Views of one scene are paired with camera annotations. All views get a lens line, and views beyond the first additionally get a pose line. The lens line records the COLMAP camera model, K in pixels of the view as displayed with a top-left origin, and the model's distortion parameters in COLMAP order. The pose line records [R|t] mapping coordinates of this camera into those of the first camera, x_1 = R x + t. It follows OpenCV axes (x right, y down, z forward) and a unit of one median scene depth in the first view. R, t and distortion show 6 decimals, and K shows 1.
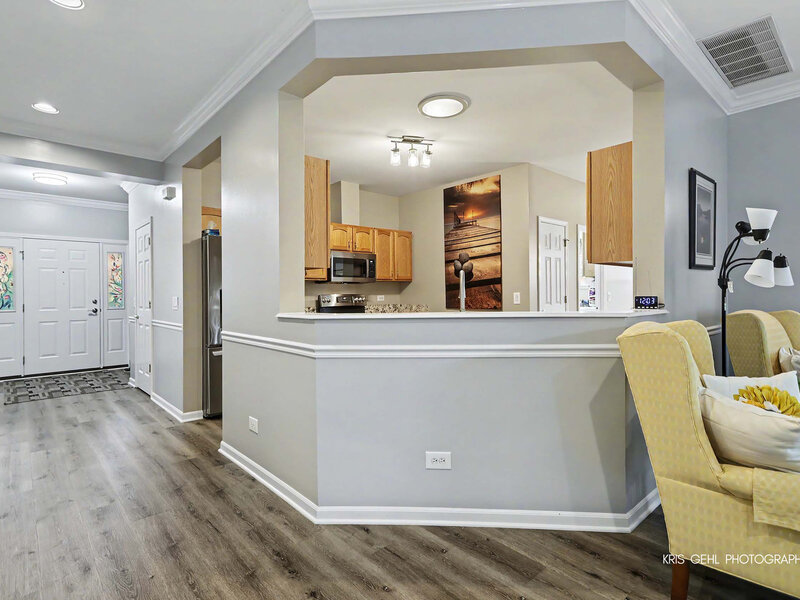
lens RADIAL K [[415.9, 0, 399.8], [0, 415.9, 295.7], [0, 0, 1]] dist [0.025751, 0.000145]
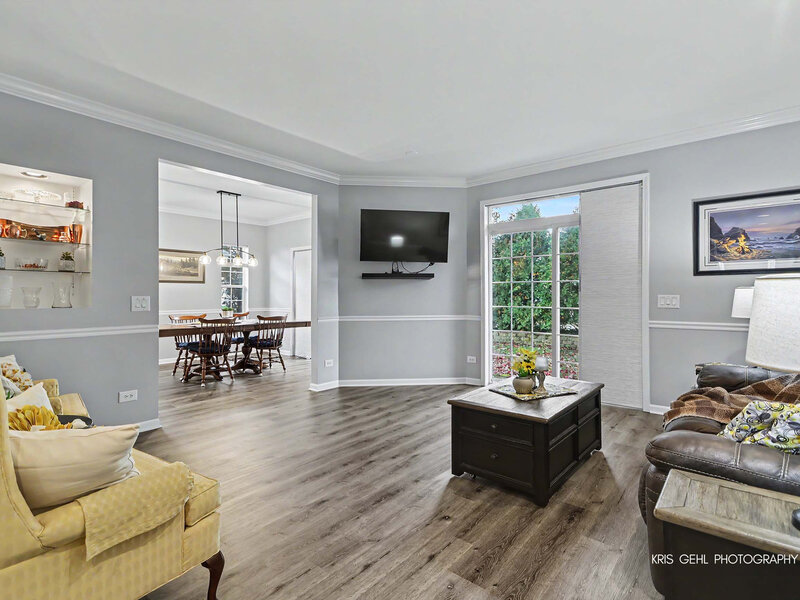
lens RADIAL K [[415.9, 0, 399.8], [0, 415.9, 295.7], [0, 0, 1]] dist [0.025751, 0.000145]
pose [[-0.130978, 0.008732, 0.991347, -0.114567], [0.008419, 0.999935, -0.007696, 0.000623], [-0.991350, 0.007338, -0.131043, 0.463417]]
